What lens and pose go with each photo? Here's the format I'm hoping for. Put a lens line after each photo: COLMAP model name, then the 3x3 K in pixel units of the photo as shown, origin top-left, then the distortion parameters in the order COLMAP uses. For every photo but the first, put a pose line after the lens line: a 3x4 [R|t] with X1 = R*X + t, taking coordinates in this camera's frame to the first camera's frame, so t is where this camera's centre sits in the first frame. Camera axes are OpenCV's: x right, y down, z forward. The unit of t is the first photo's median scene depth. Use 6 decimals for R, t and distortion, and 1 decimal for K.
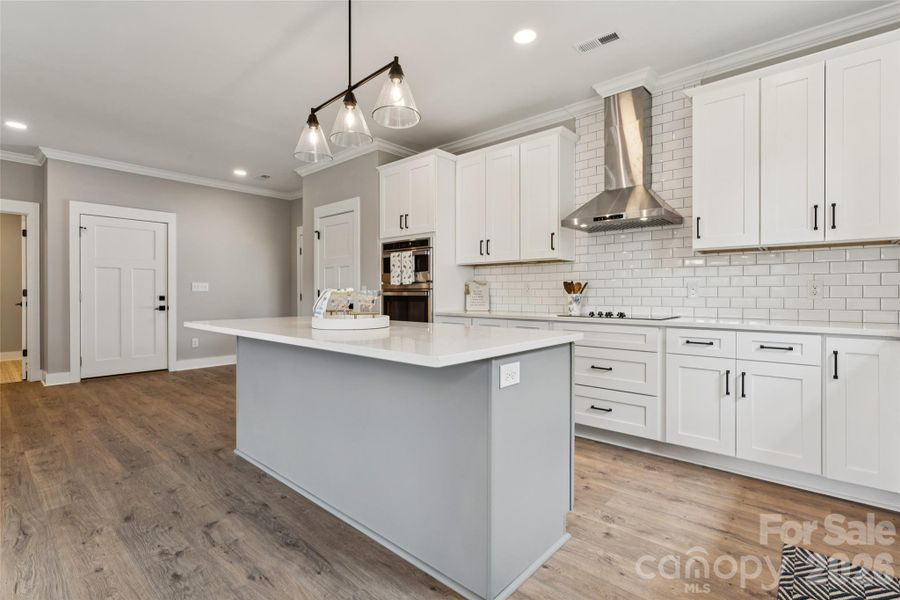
lens RADIAL K [[421.6, 0, 454.6], [0, 421.6, 297.9], [0, 0, 1]] dist [-0.001160, -0.000185]
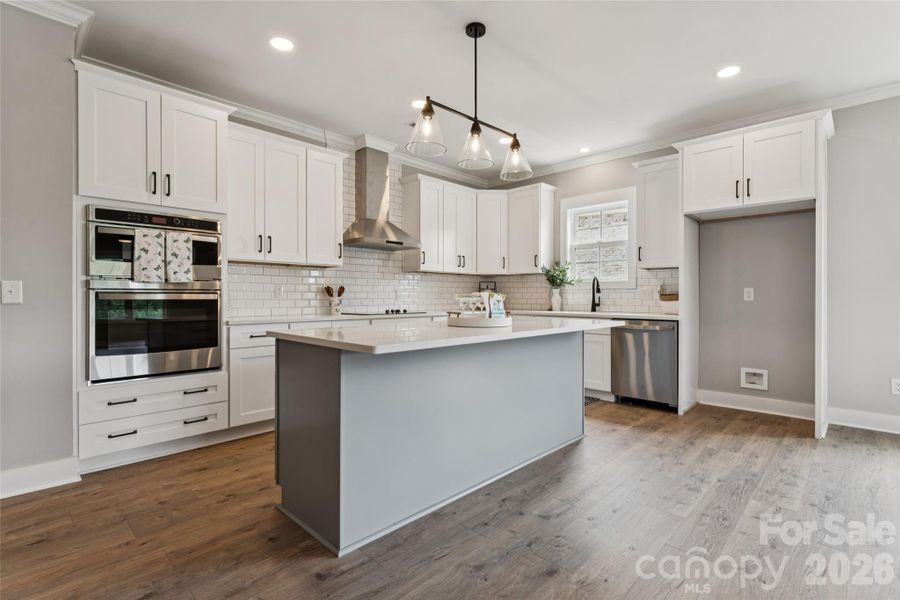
lens RADIAL K [[421.6, 0, 454.6], [0, 421.6, 297.9], [0, 0, 1]] dist [-0.001160, -0.000185]
pose [[0.047251, -0.002453, 0.998880, -0.941190], [0.009131, 0.999956, 0.002024, -0.006291], [-0.998841, 0.009025, 0.047271, 0.673616]]
